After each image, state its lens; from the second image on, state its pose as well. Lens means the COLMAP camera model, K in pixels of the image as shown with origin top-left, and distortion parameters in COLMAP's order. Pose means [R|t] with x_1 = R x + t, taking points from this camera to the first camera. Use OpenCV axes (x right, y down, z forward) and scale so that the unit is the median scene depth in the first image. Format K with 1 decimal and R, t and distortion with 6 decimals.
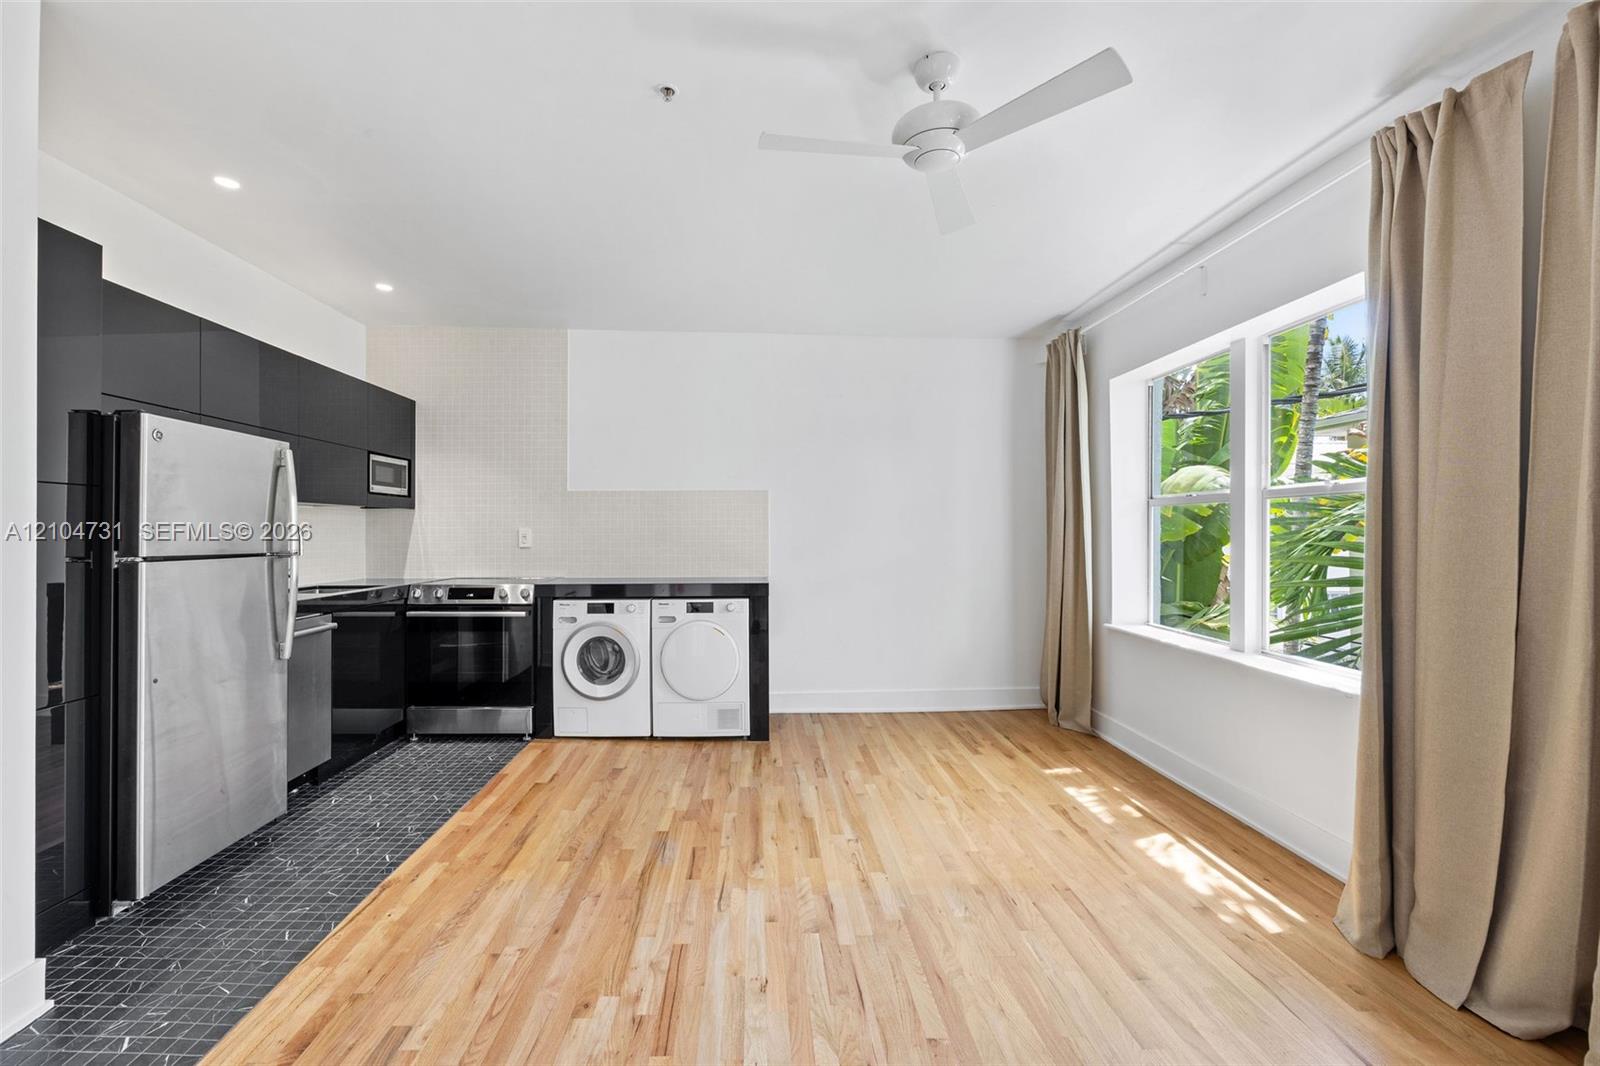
lens RADIAL K [[677.9, 0, 751.4], [0, 677.9, 526.9], [0, 0, 1]] dist [-0.000073, 0.000064]
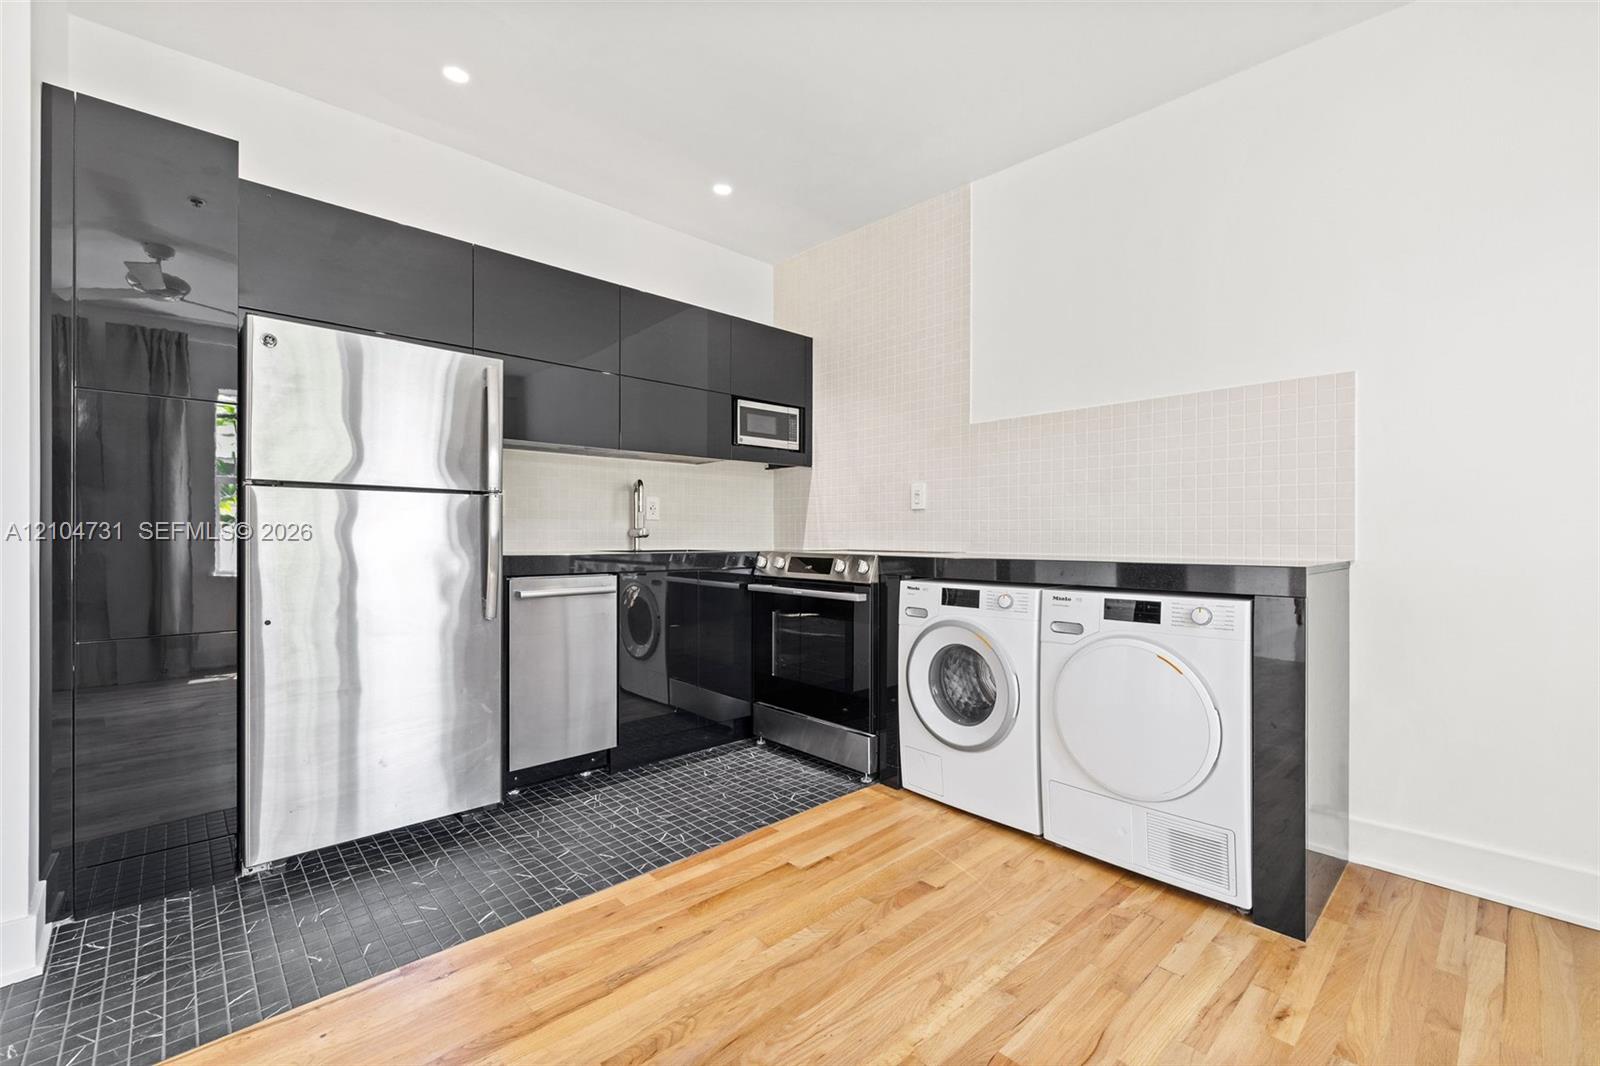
lens RADIAL K [[669.5, 0, 800.0], [0, 669.5, 533.0], [0, 0, 1]] dist [-0.000827, 0.000166]
pose [[0.681396, 0.002818, -0.731910, 0.120682], [0.002959, 0.999974, 0.006606, 0.059978], [0.731909, -0.006667, 0.681370, 0.506687]]
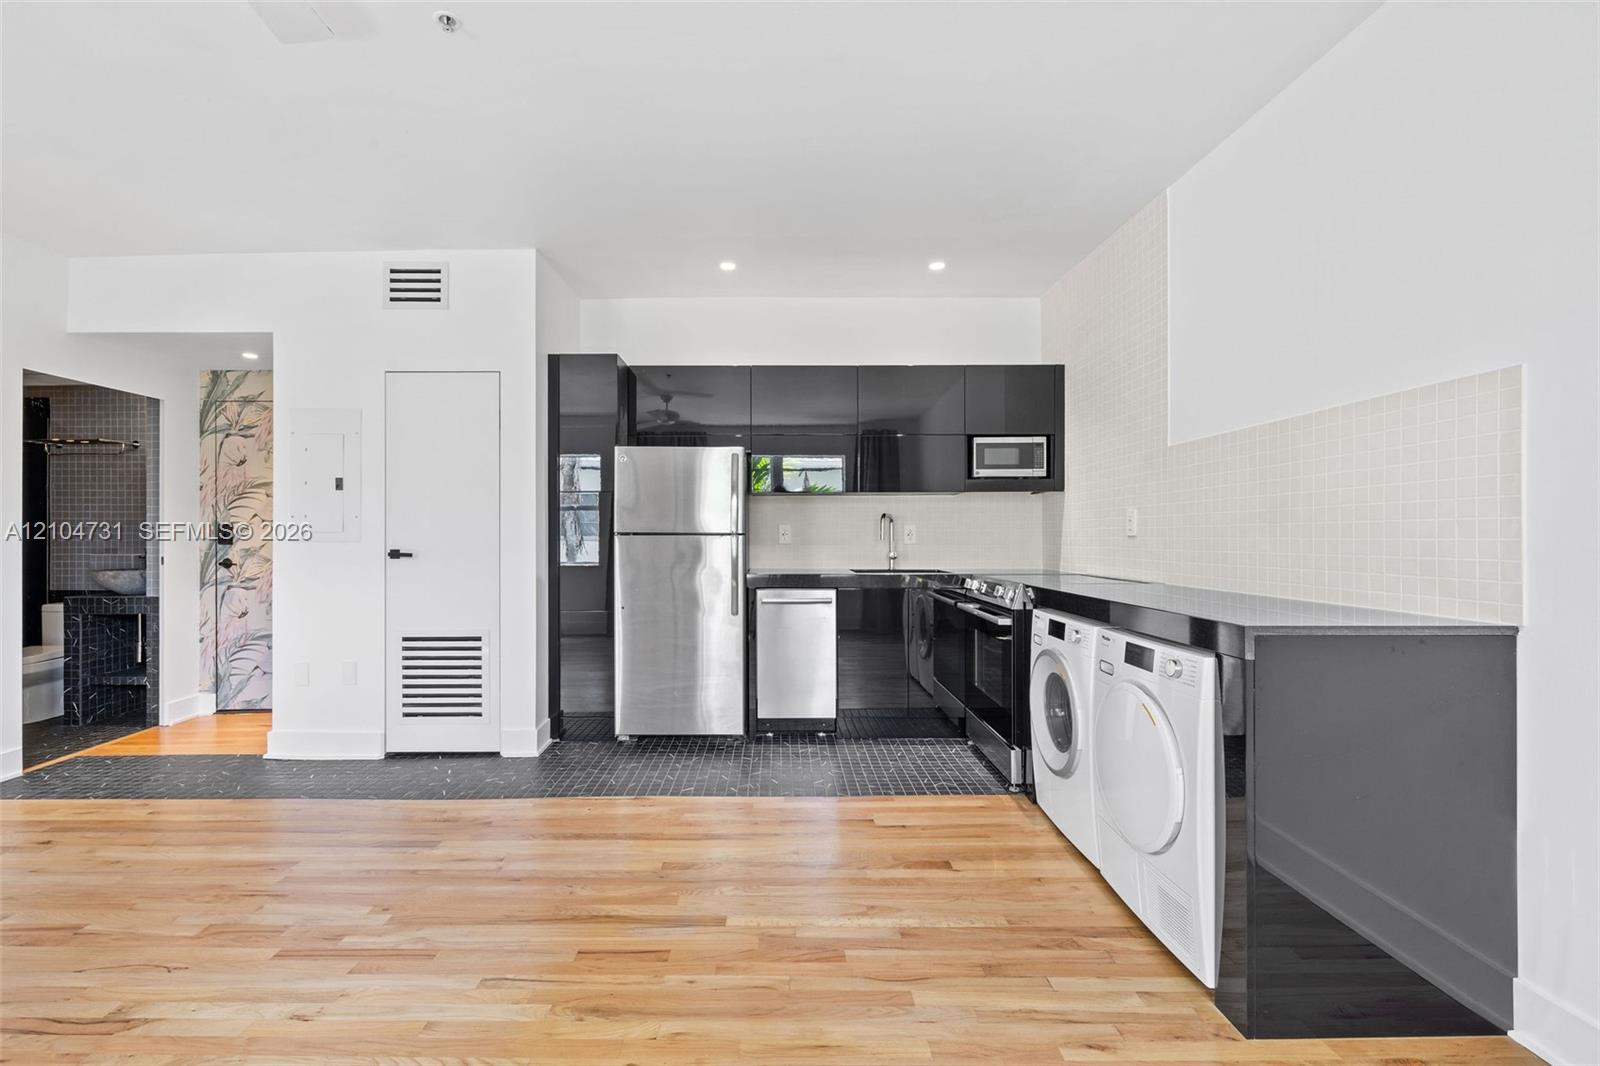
lens RADIAL K [[671.6, 0, 787.1], [0, 671.6, 533.5], [0, 0, 1]] dist [-0.000806, 0.000041]
pose [[0.007238, -0.001261, -0.999973, 0.419263], [0.010531, 0.999944, -0.001185, 0.029575], [0.999918, -0.010522, 0.007251, 0.769184]]
